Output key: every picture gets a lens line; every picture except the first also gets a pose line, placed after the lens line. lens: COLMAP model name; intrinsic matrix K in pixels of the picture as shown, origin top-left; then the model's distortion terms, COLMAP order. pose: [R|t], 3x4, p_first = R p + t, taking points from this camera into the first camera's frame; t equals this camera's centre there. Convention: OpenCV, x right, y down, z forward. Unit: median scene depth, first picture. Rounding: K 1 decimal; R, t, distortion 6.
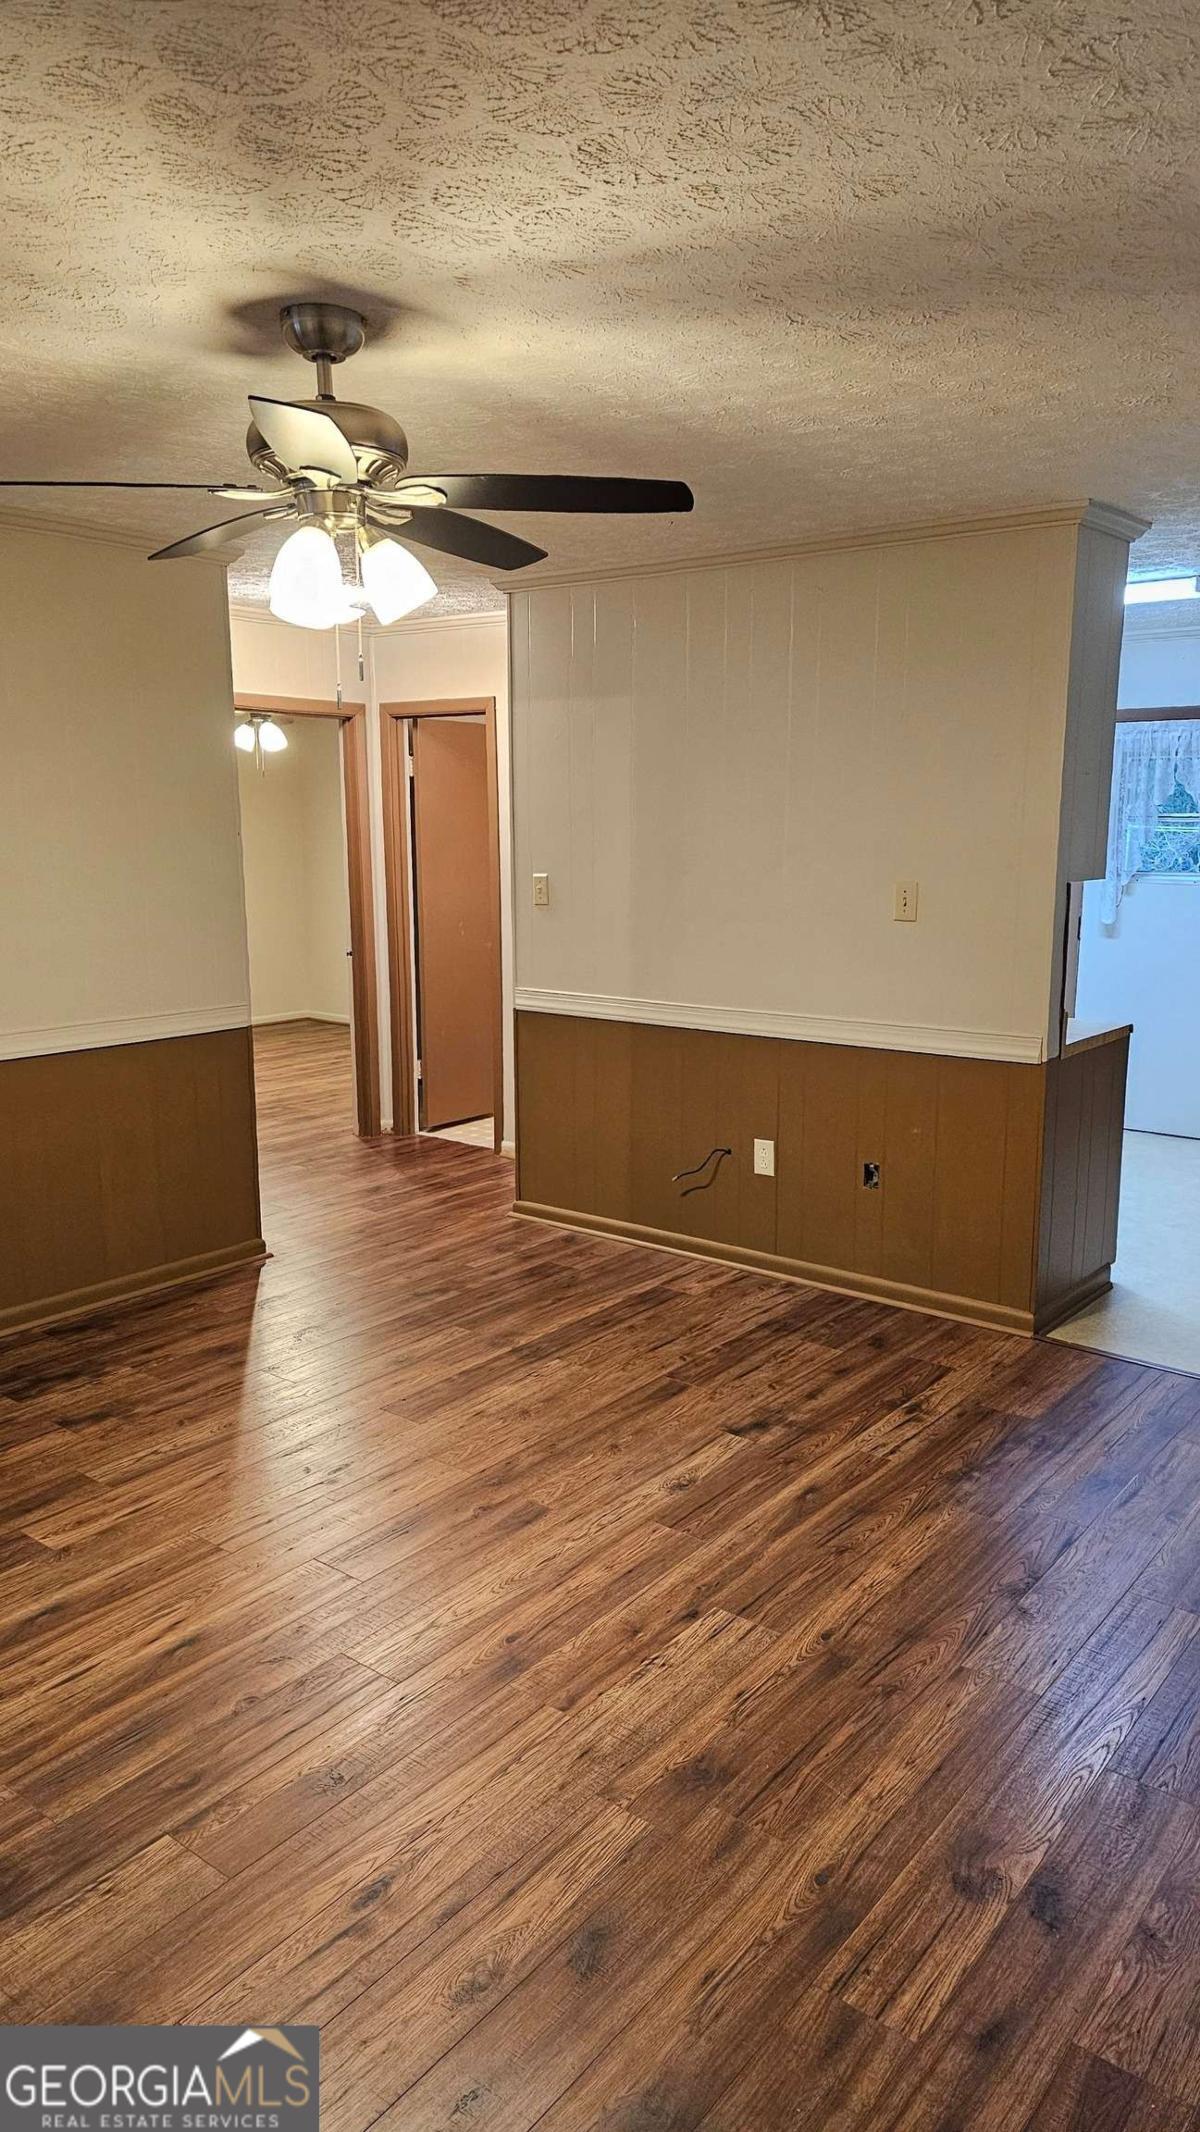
lens RADIAL K [[1427.2, 0, 592.3], [0, 1427.2, 1064.0], [0, 0, 1]] dist [0.089222, -0.090999]
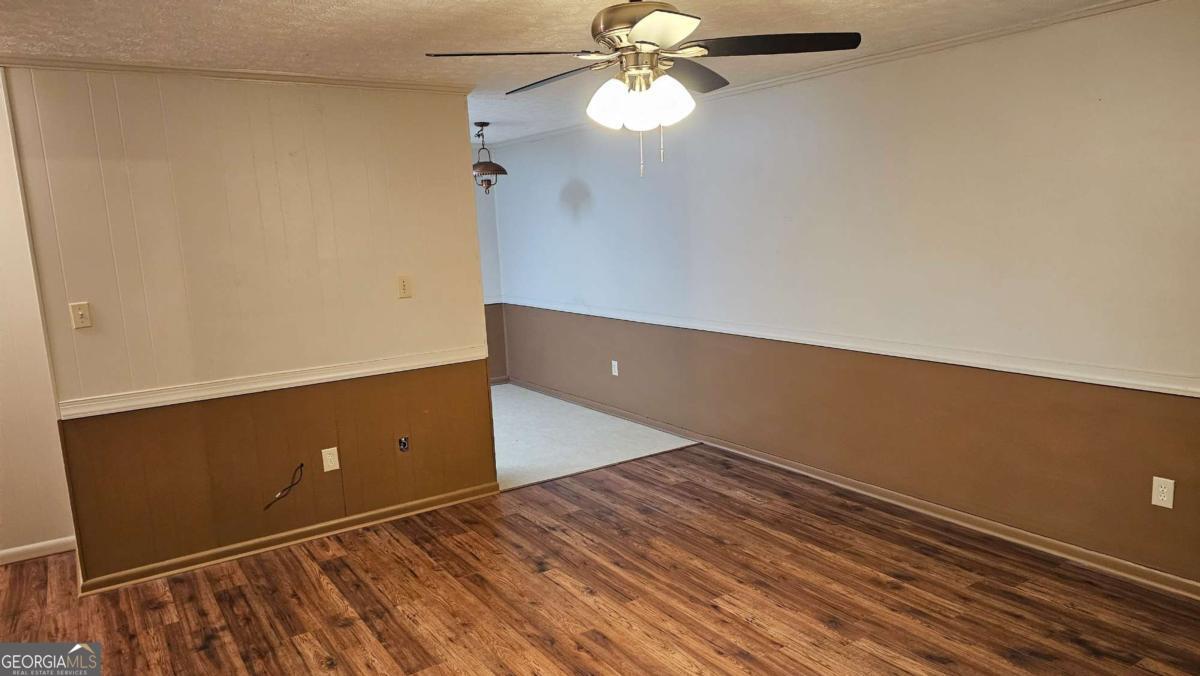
lens RADIAL K [[822.3, 0, 599.2], [0, 822.3, 309.3], [0, 0, 1]] dist [0.093498, -0.138925]
pose [[0.318049, -0.124540, 0.939859, -0.709149], [0.210238, 0.975918, 0.058173, -0.098320], [-0.924470, 0.179092, 0.336572, 0.442795]]
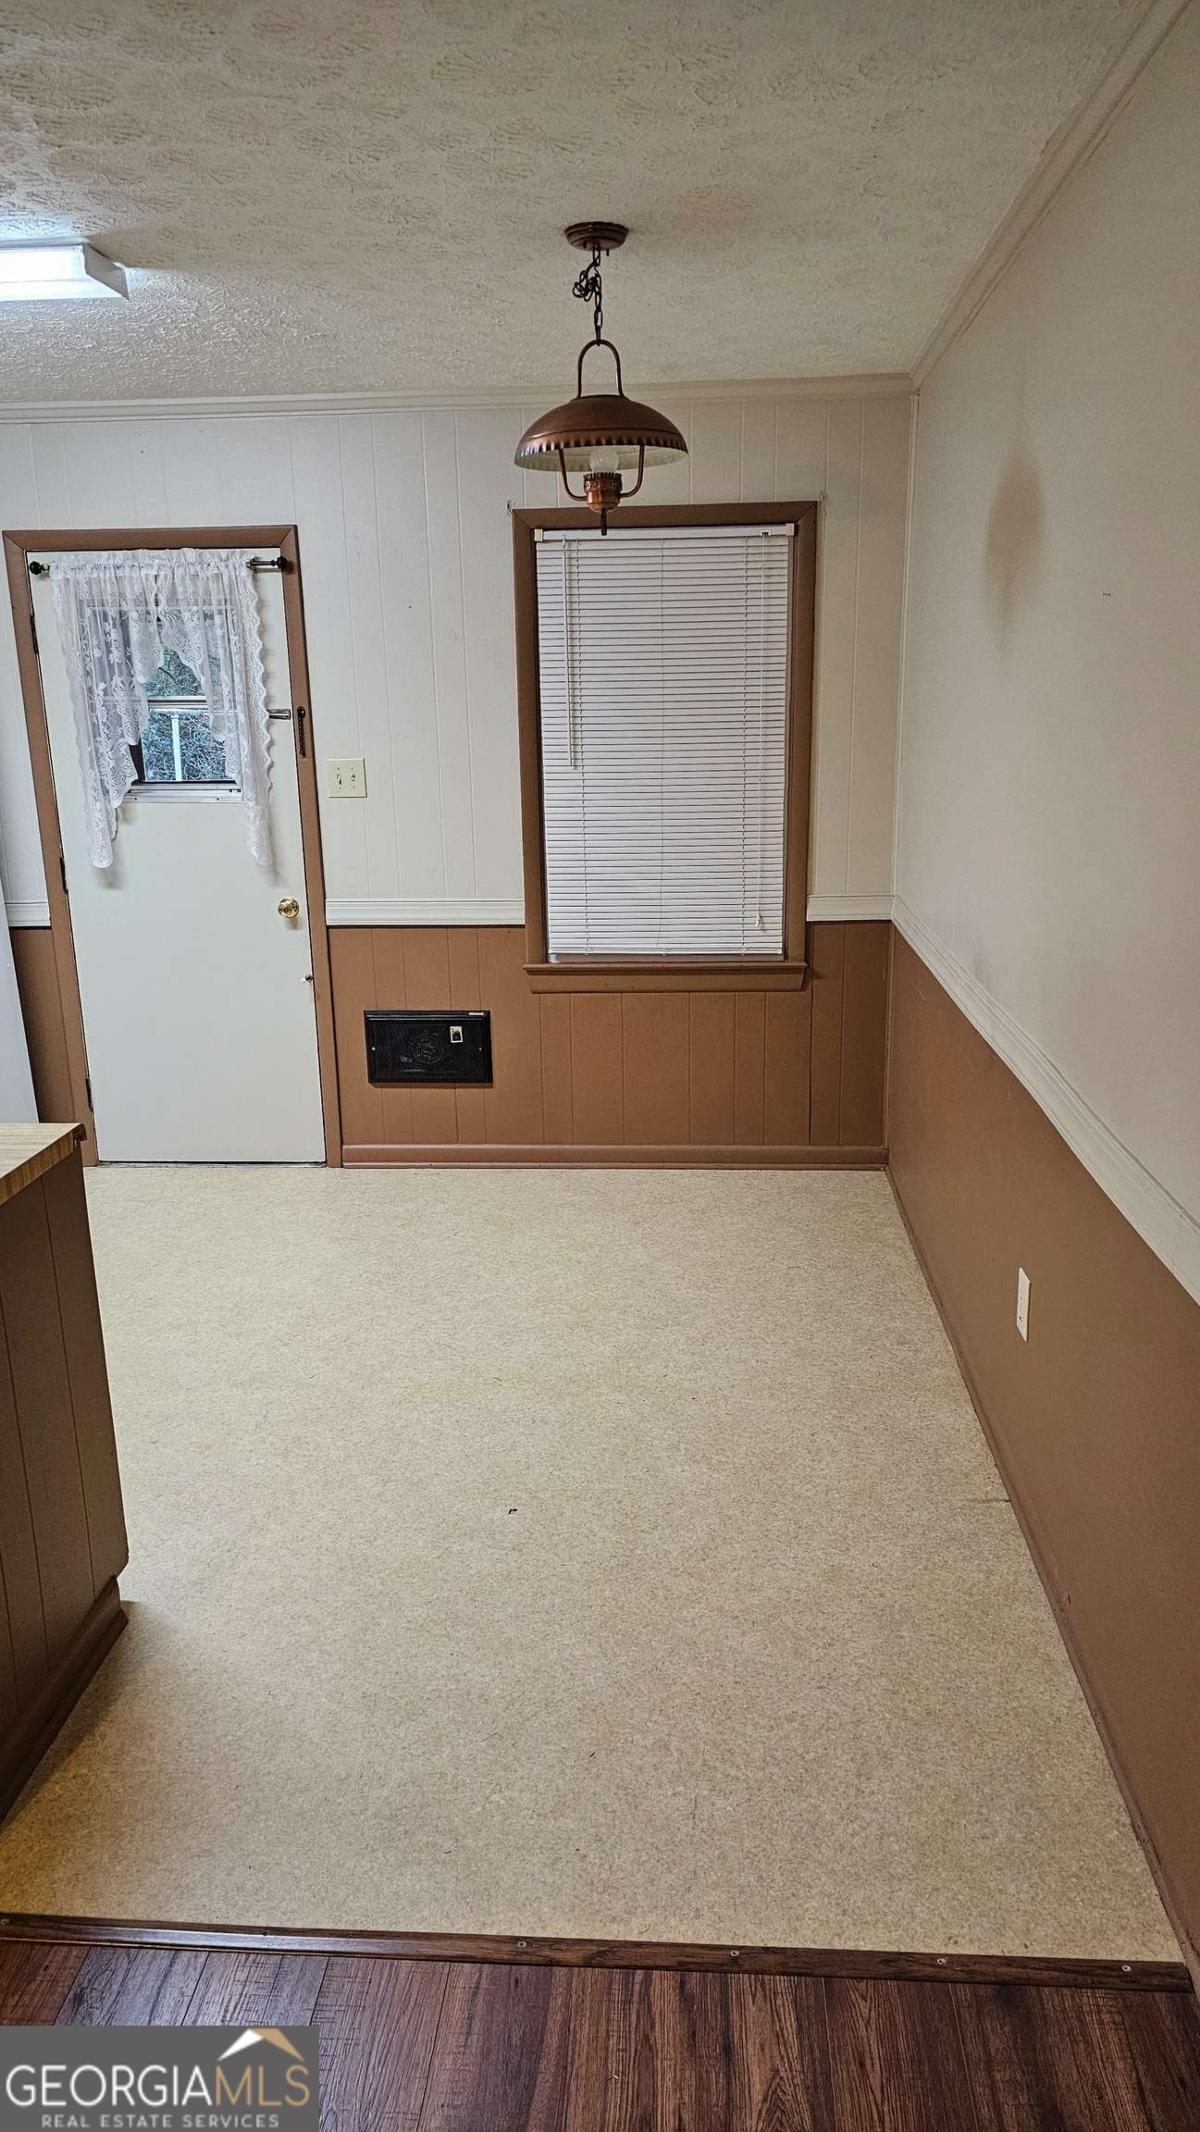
lens RADIAL K [[1427.2, 0, 592.3], [0, 1427.2, 1064.0], [0, 0, 1]] dist [0.089222, -0.090999]
pose [[0.824508, -0.164951, 0.541274, 0.280210], [0.122916, 0.985937, 0.113225, -0.092331], [-0.552339, -0.026824, 0.833188, 0.536124]]
